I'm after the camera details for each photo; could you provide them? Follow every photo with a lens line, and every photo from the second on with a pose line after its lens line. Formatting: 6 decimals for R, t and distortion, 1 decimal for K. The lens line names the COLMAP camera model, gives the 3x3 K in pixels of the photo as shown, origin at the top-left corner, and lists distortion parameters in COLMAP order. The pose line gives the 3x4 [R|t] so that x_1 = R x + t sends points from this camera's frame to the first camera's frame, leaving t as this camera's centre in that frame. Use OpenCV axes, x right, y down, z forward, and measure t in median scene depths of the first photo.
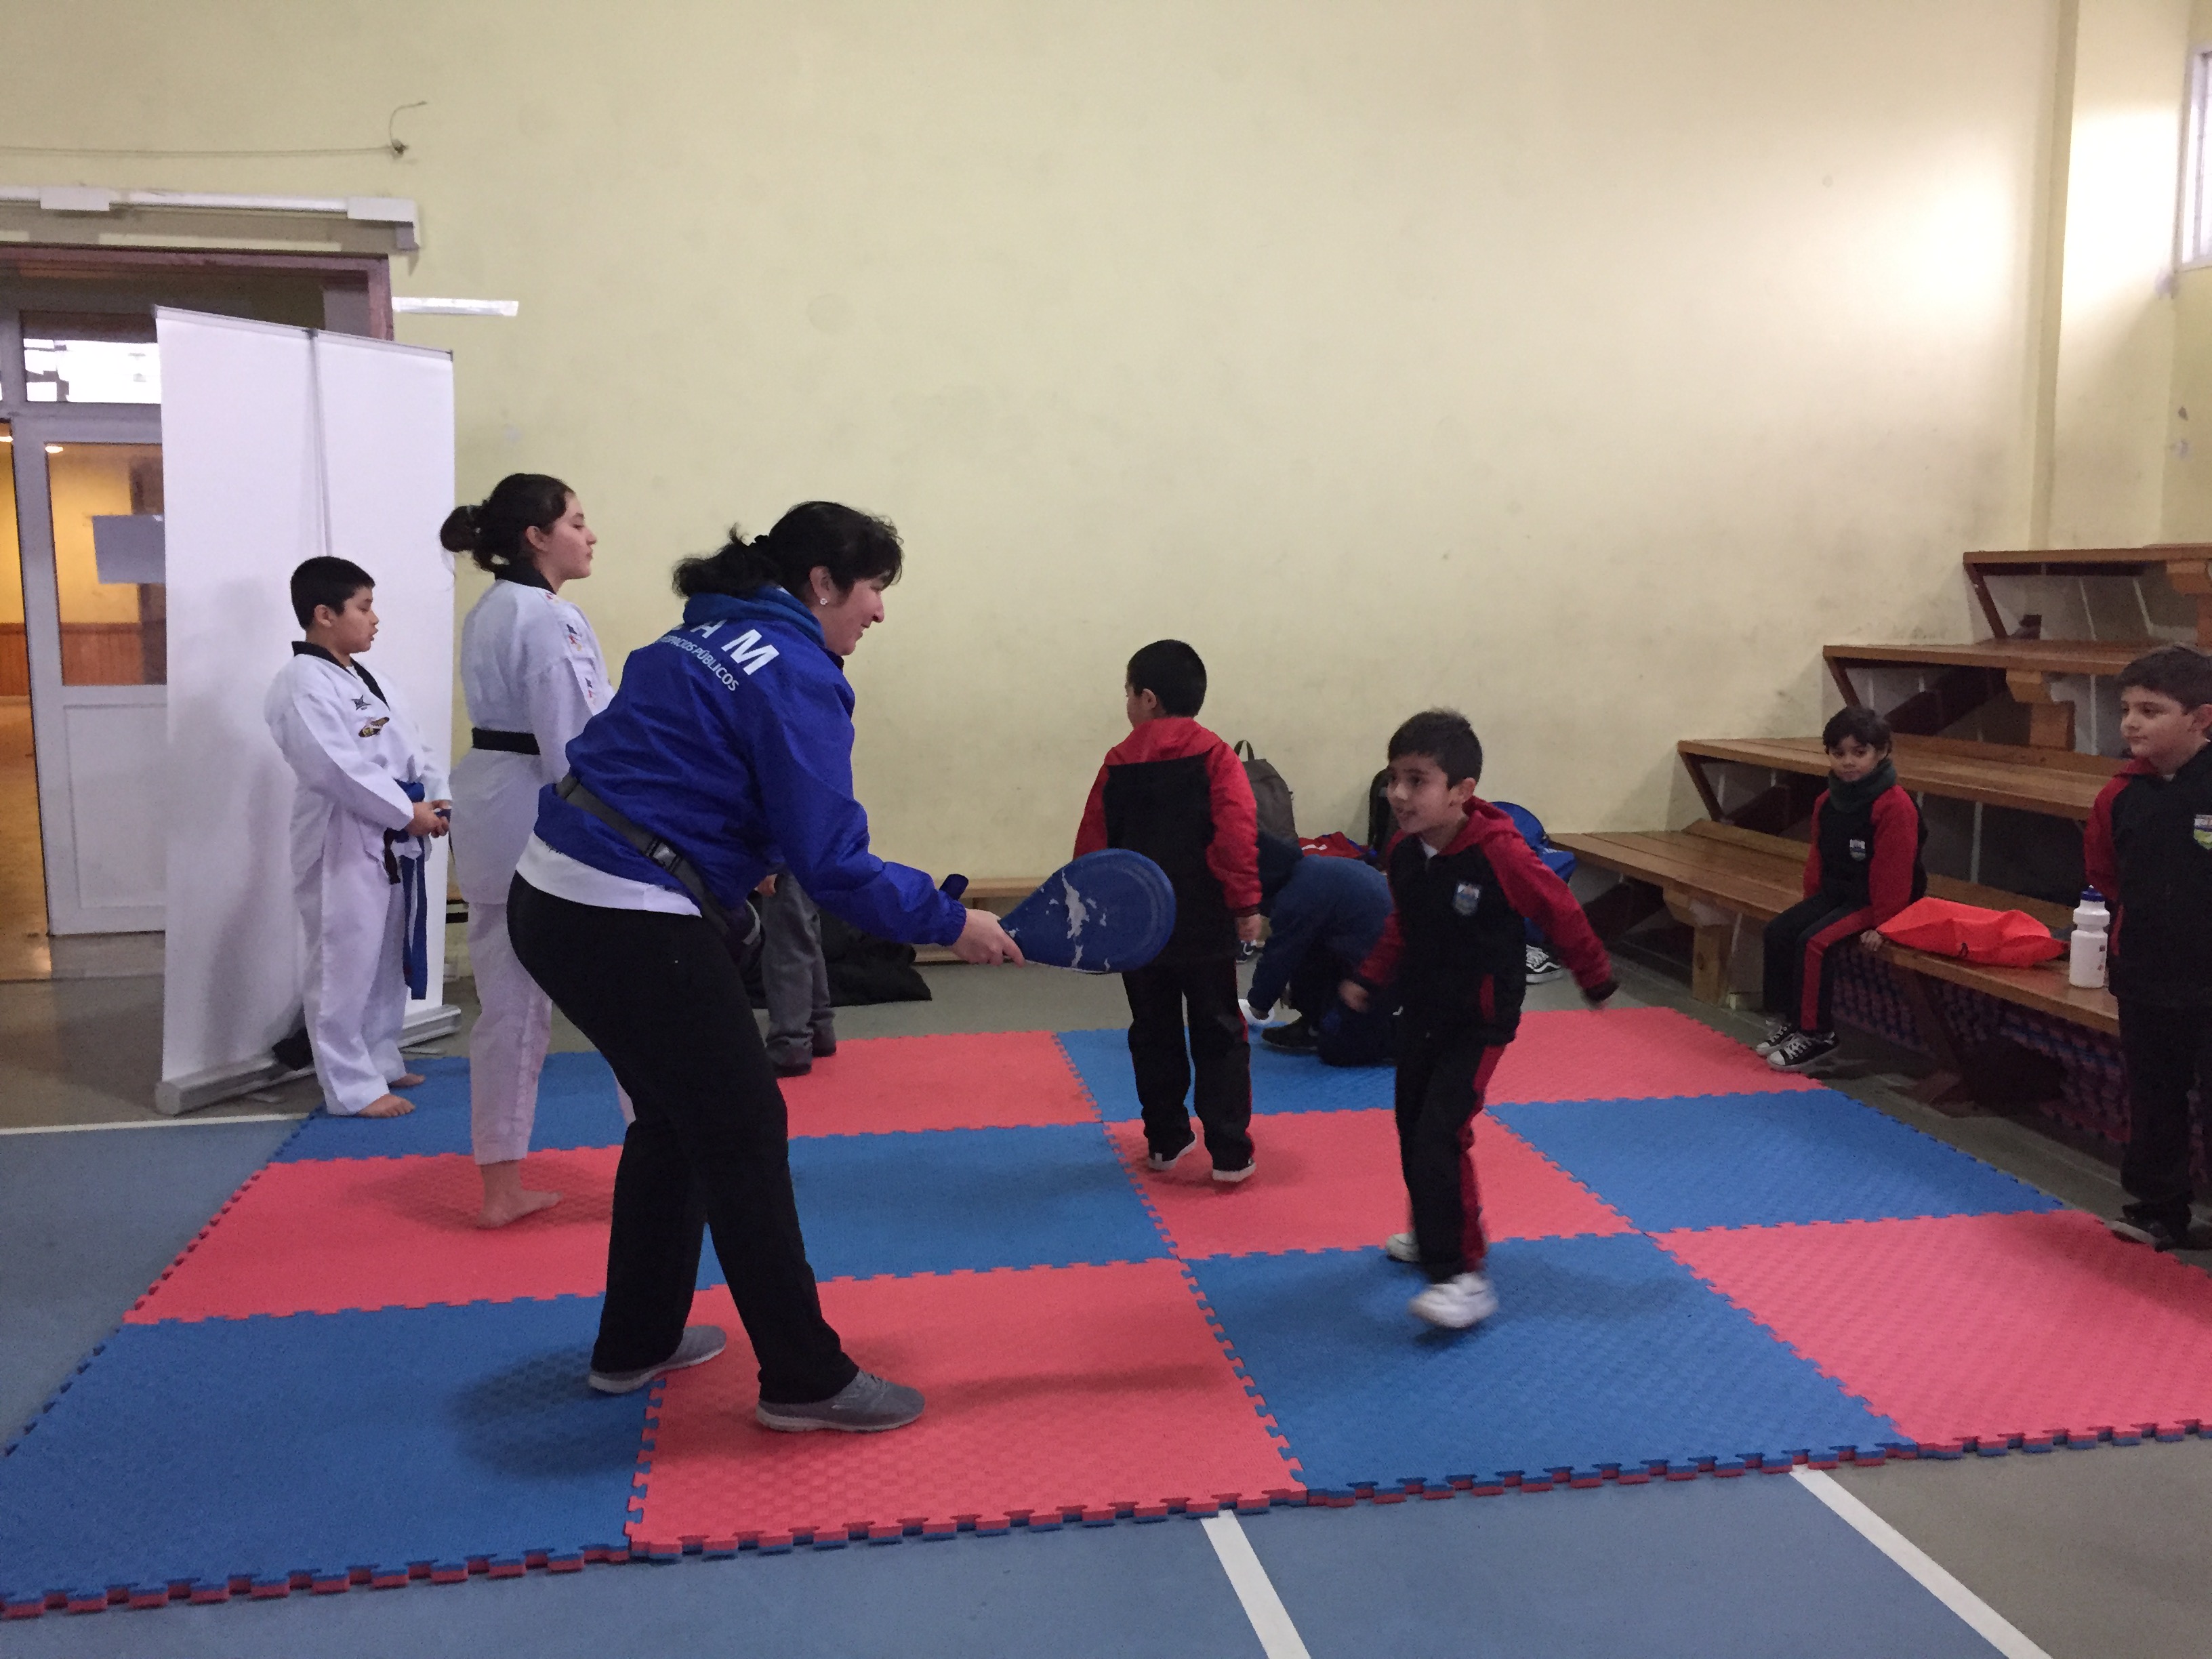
lens RADIAL K [[1870.6, 0, 1105.9], [0, 1870.6, 831.3], [0, 0, 1]] dist [0.017469, -0.008932]
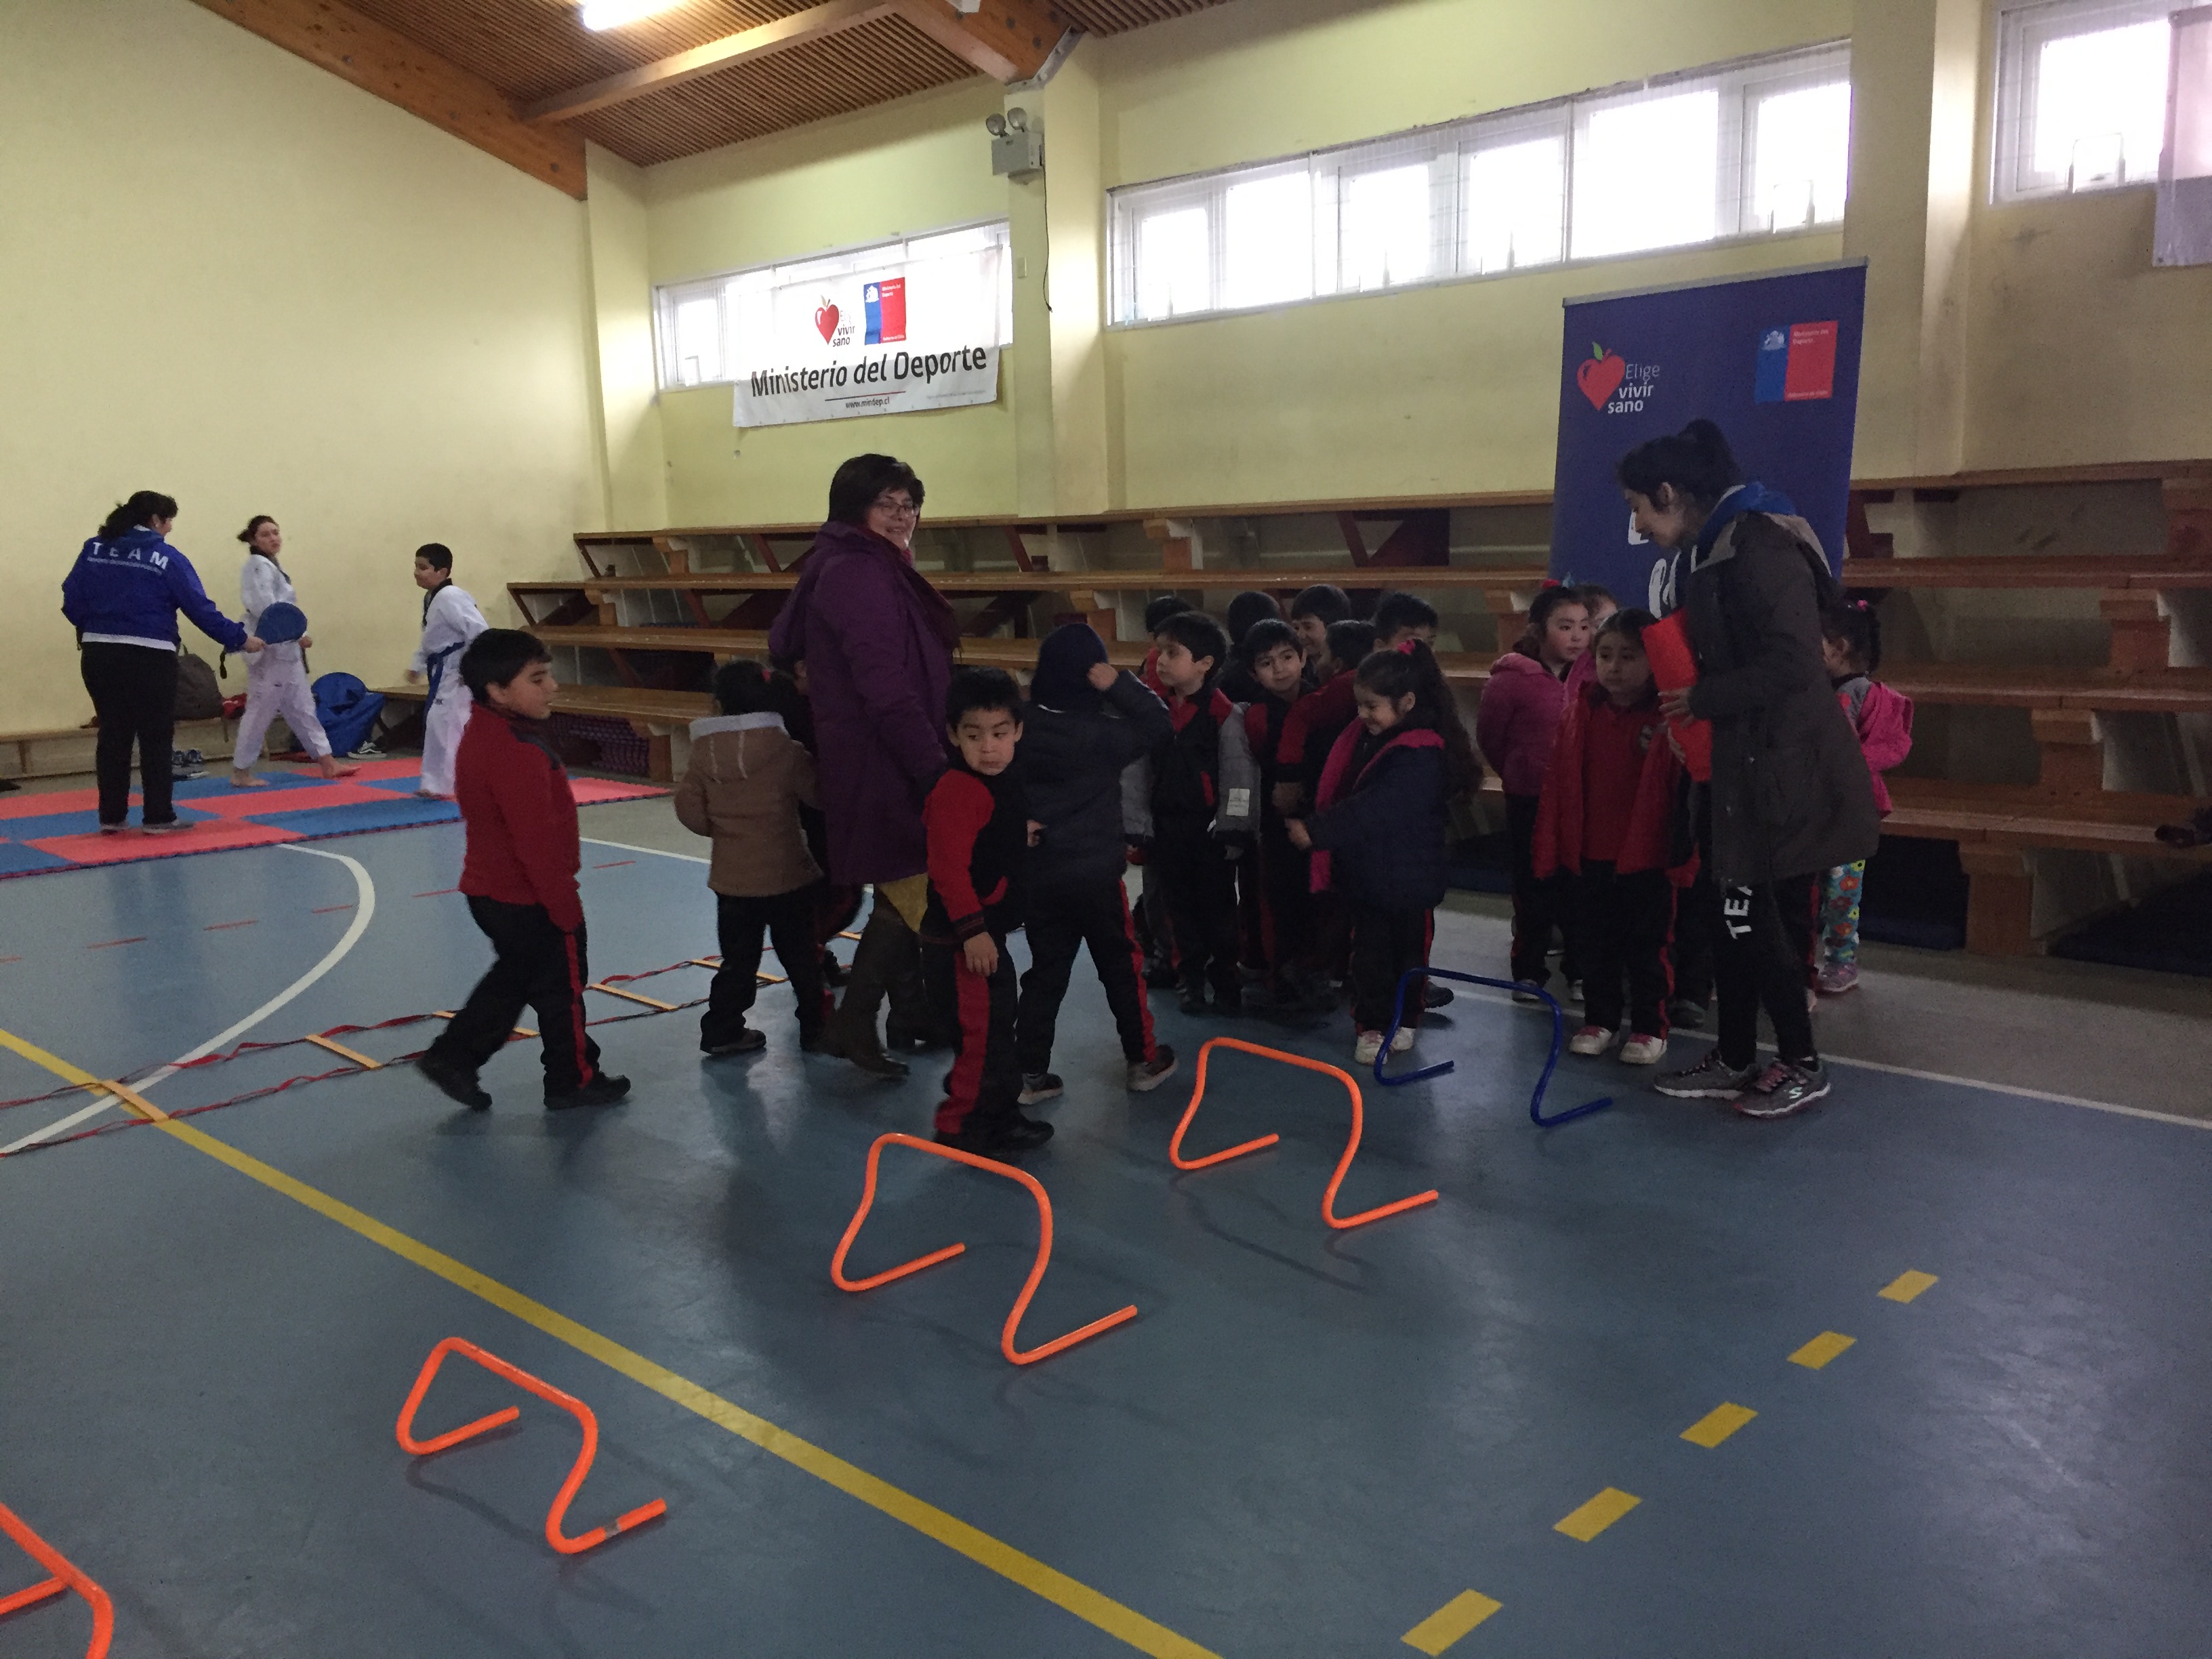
lens RADIAL K [[1870.6, 0, 1104.9], [0, 1870.6, 834.9], [0, 0, 1]] dist [0.017469, -0.008932]
pose [[0.803253, -0.111926, 0.585028, -0.281744], [0.098216, 0.993630, 0.055246, 0.111959], [-0.587485, 0.013083, 0.809129, -0.918094]]
